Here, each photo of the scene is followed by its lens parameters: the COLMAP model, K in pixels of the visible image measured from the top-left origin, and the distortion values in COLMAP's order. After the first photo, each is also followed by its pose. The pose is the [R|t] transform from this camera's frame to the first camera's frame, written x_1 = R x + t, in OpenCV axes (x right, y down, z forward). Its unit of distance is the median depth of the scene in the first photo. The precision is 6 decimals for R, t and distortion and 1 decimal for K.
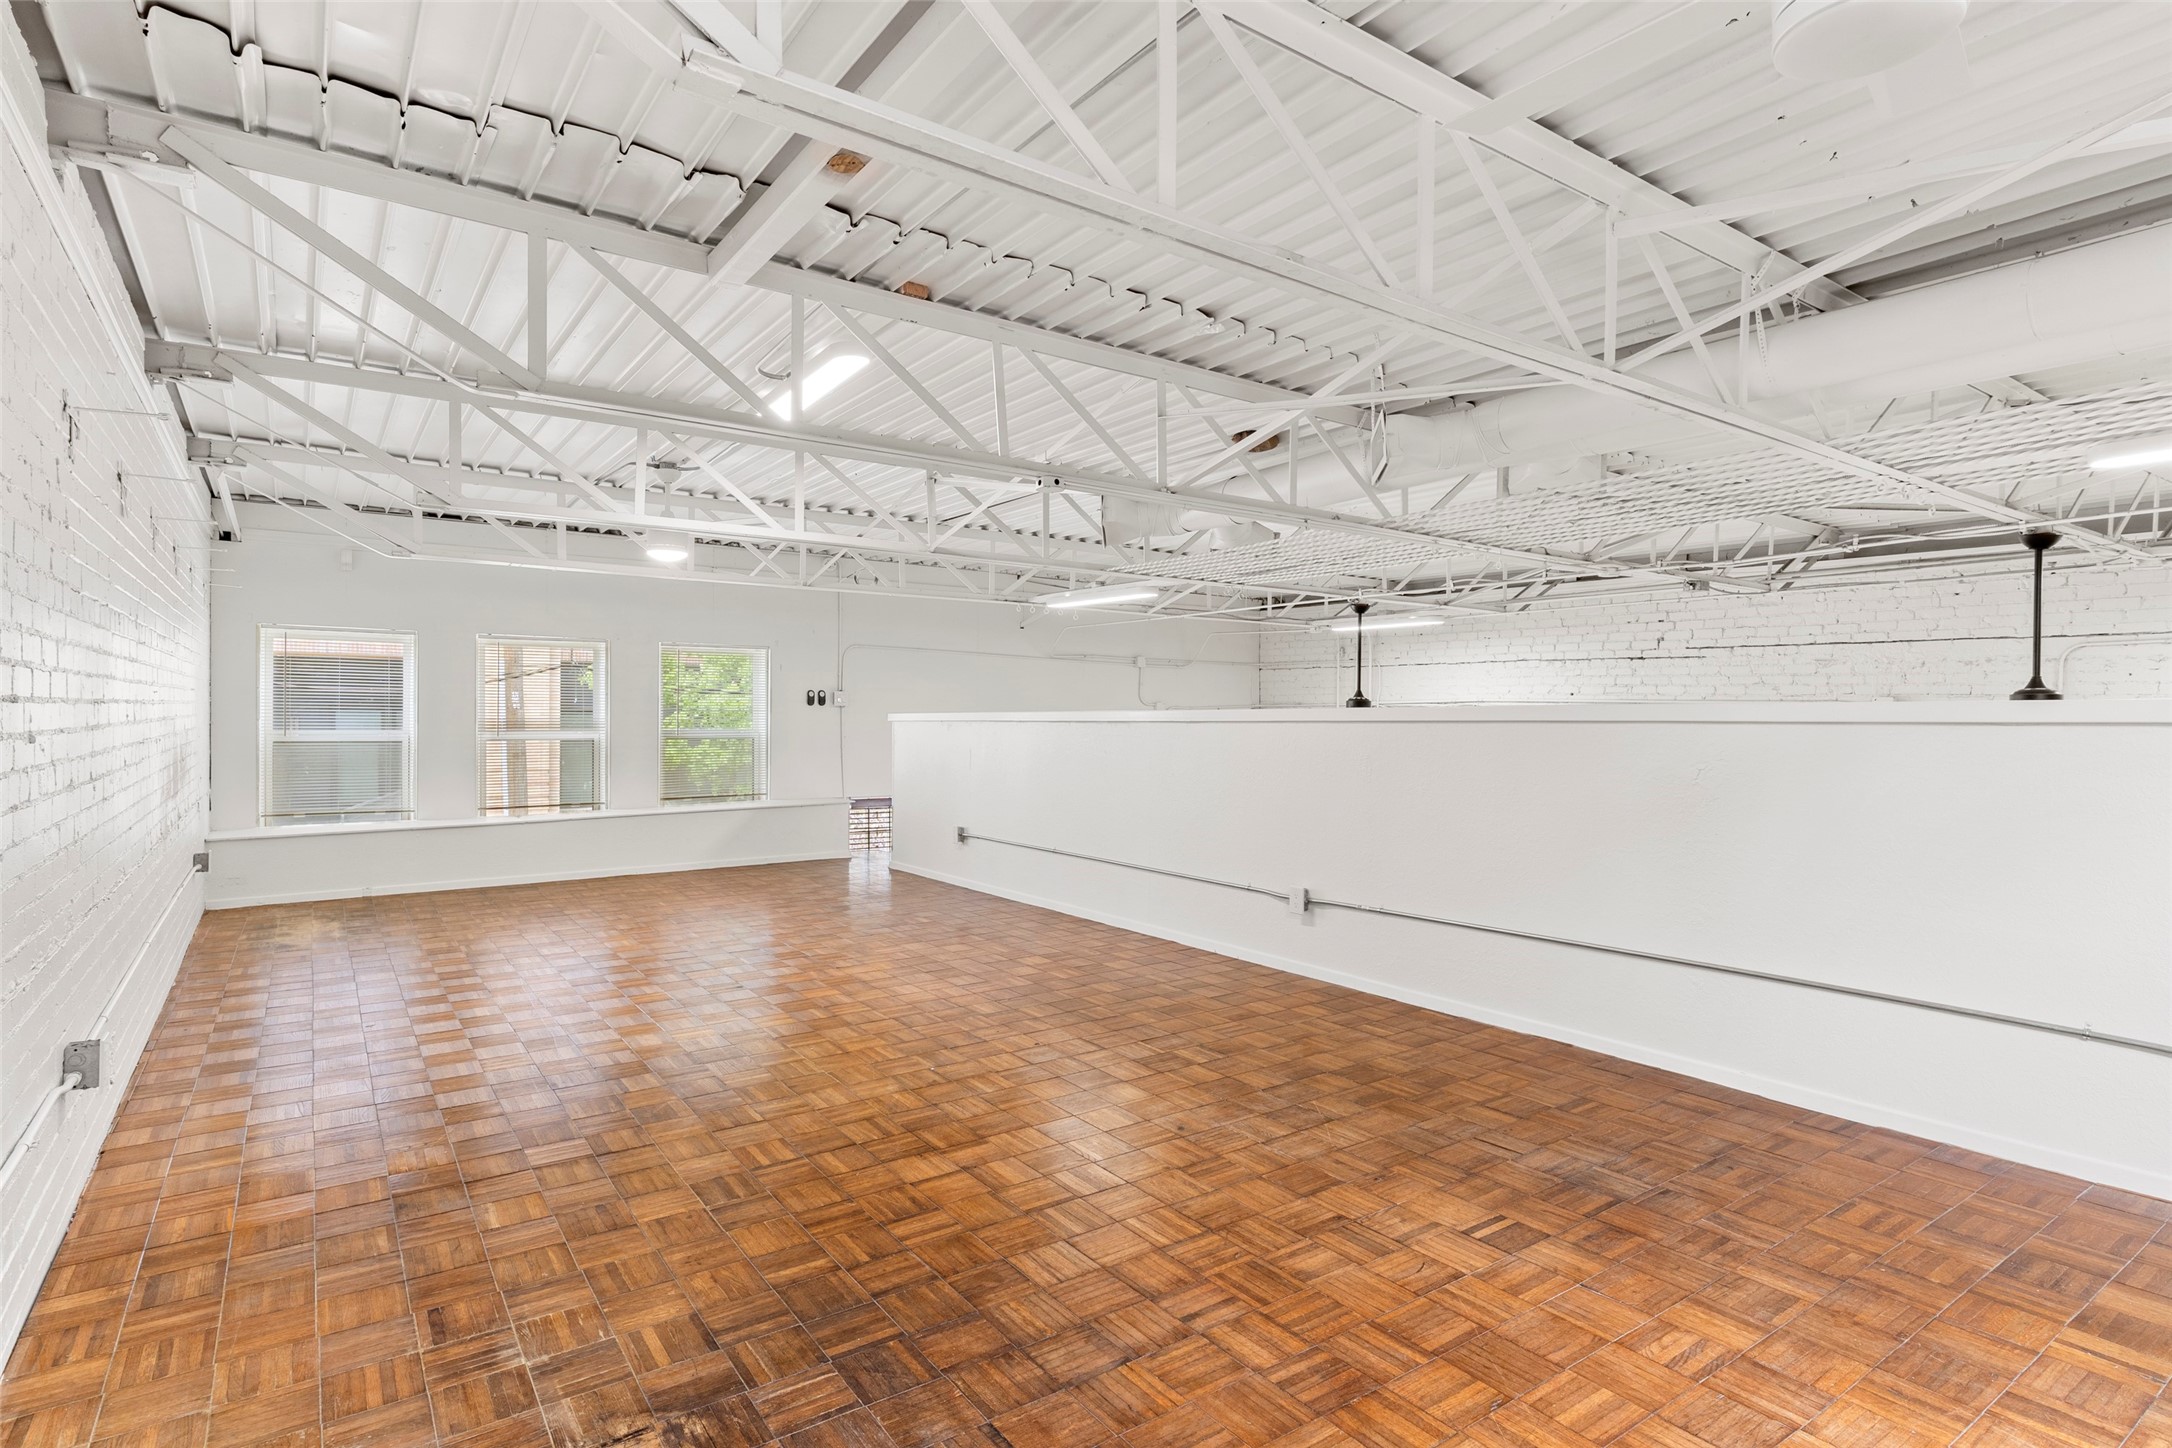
lens RADIAL K [[1089.8, 0, 1073.1], [0, 1089.8, 715.9], [0, 0, 1]] dist [0.005320, -0.000915]
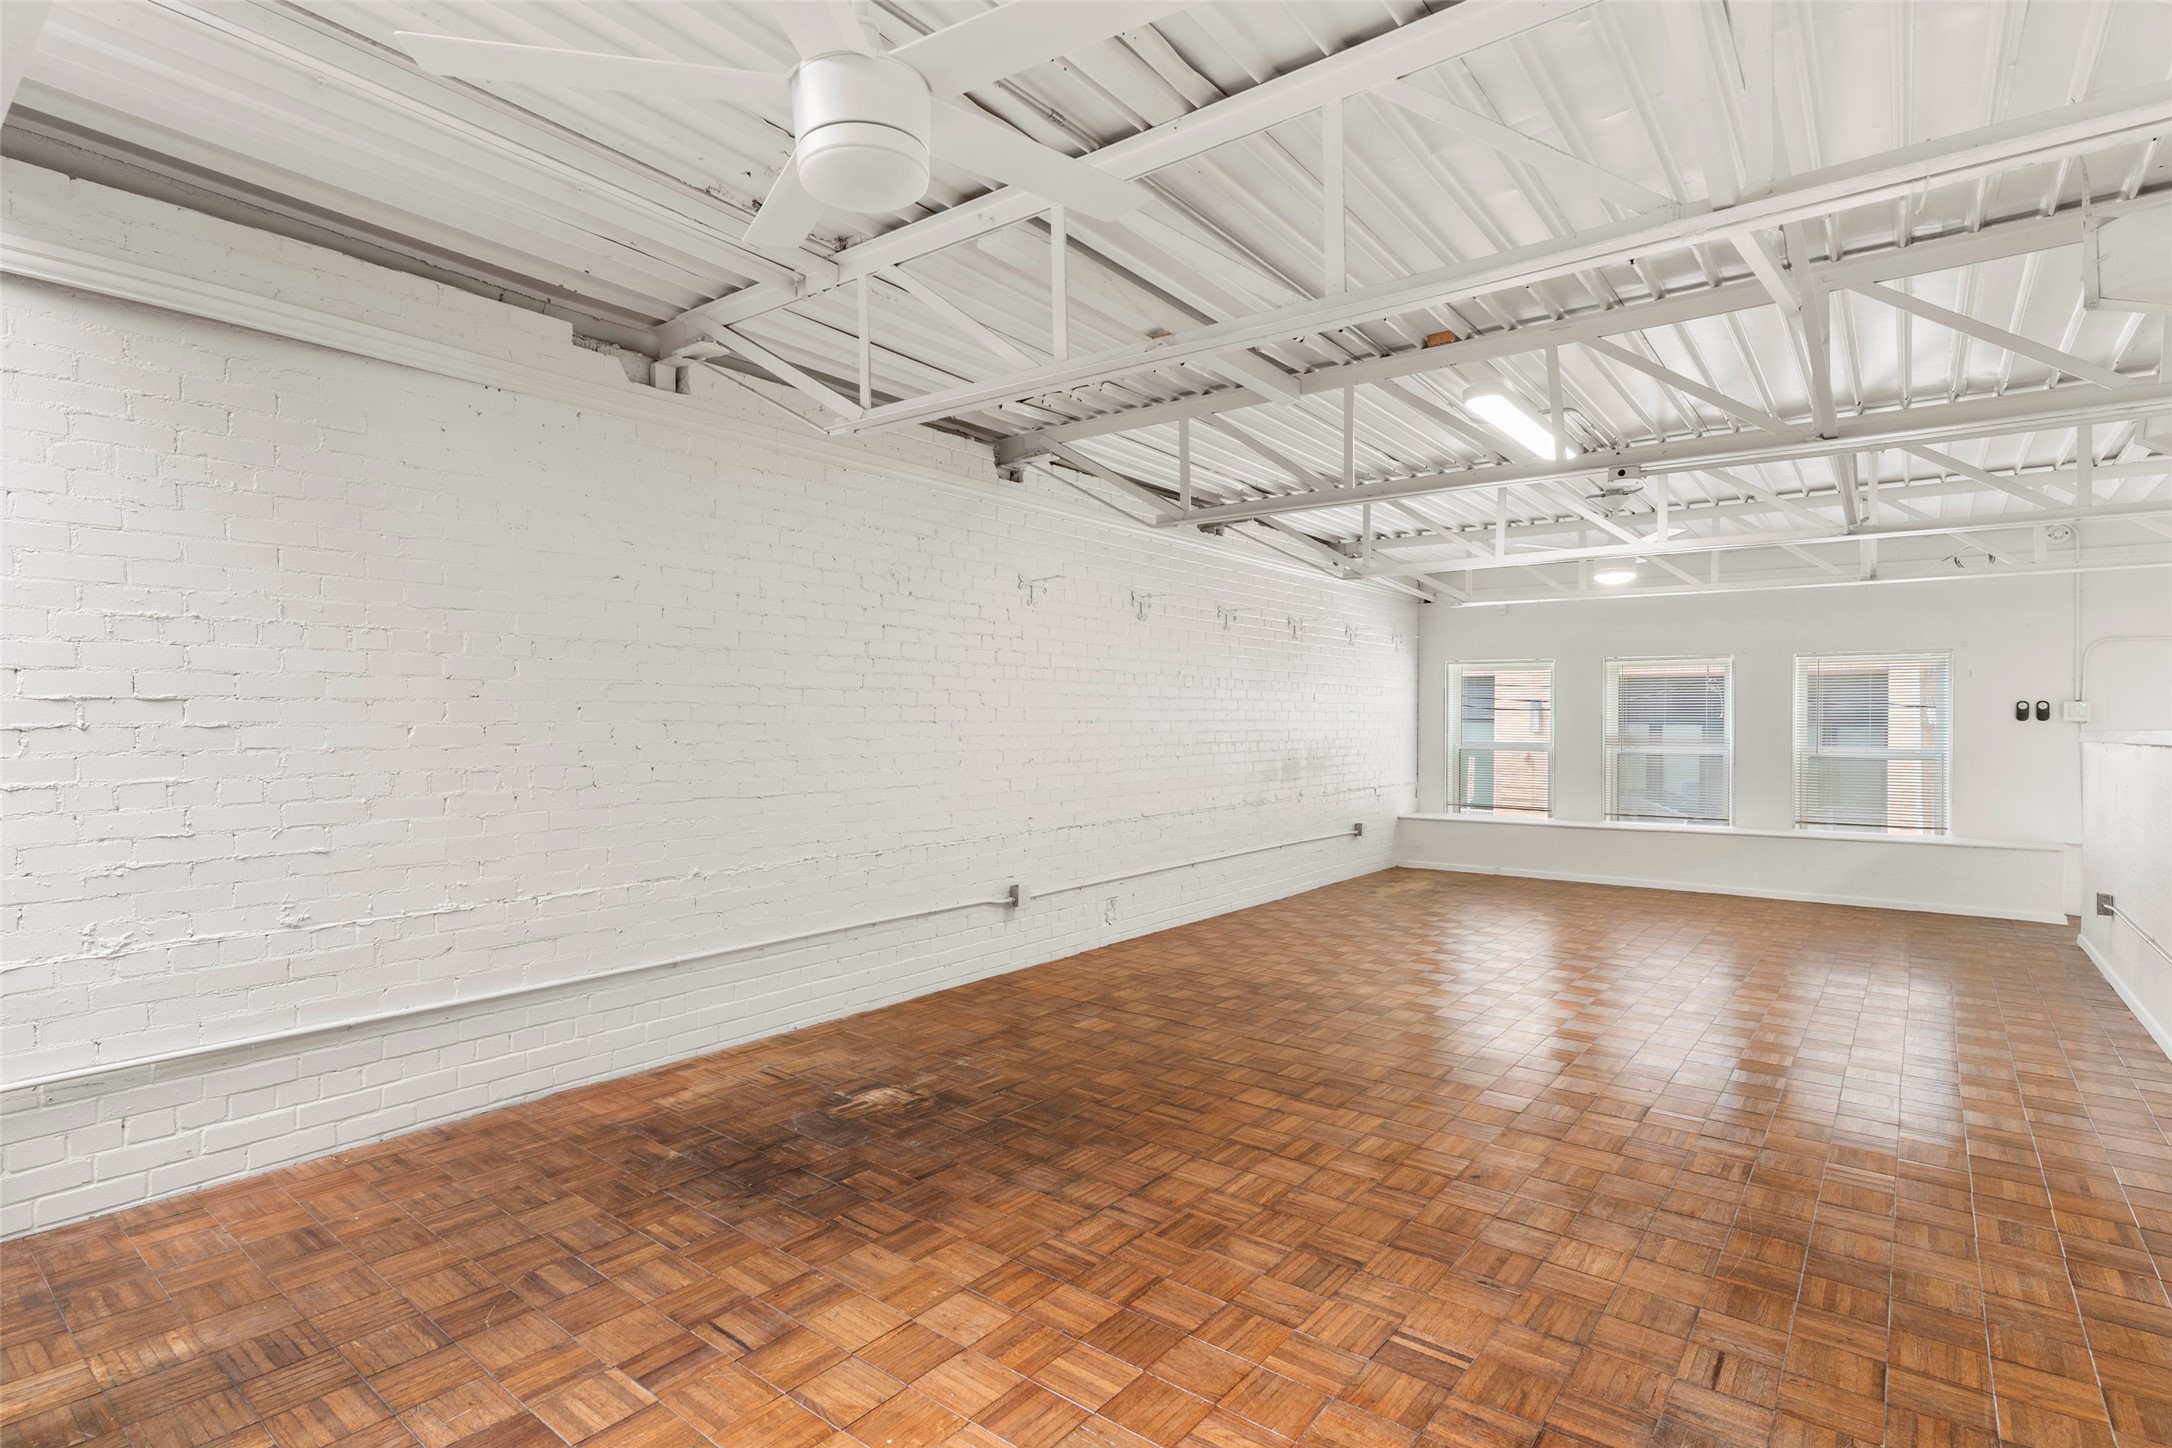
lens RADIAL K [[1089.8, 0, 1088.7], [0, 1089.8, 727.3], [0, 0, 1]] dist [0.005320, -0.000915]
pose [[0.293504, 0.003709, -0.955951, 1.054269], [-0.006617, 0.999976, 0.001848, -0.006909], [0.955935, 0.005783, 0.293522, 0.481361]]
